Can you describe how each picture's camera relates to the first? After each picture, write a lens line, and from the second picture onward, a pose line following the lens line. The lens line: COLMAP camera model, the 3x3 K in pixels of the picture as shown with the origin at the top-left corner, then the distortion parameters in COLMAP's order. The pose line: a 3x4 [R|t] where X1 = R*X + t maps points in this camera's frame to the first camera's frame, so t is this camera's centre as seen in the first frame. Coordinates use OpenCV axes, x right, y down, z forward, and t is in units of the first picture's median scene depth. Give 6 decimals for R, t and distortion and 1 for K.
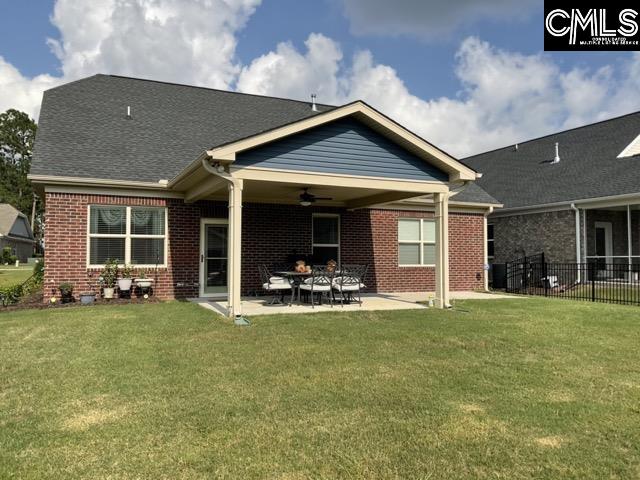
lens RADIAL K [[536.8, 0, 319.2], [0, 536.8, 237.6], [0, 0, 1]] dist [0.046407, -0.083788]
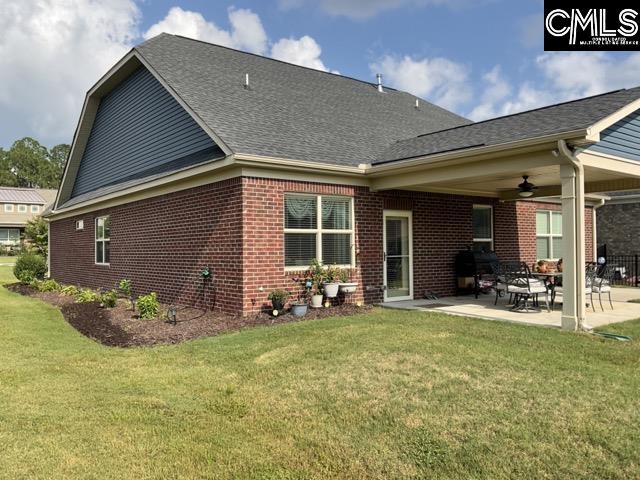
lens RADIAL K [[536.8, 0, 317.3], [0, 536.8, 242.1], [0, 0, 1]] dist [0.046407, -0.083788]
pose [[0.975224, -0.006680, 0.221118, -0.523152], [0.000136, 0.999562, 0.029595, -0.010287], [-0.221219, -0.028832, 0.974798, 0.192128]]
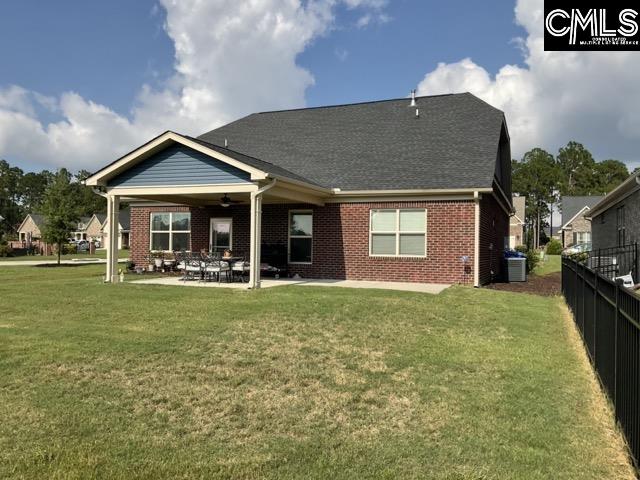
lens RADIAL K [[536.8, 0, 319.6], [0, 536.8, 243.1], [0, 0, 1]] dist [0.046407, -0.083788]
pose [[0.690125, 0.000098, -0.723690, 1.003306], [0.018316, 0.999677, 0.017601, 0.009637], [0.723459, -0.025402, 0.689900, 0.248743]]
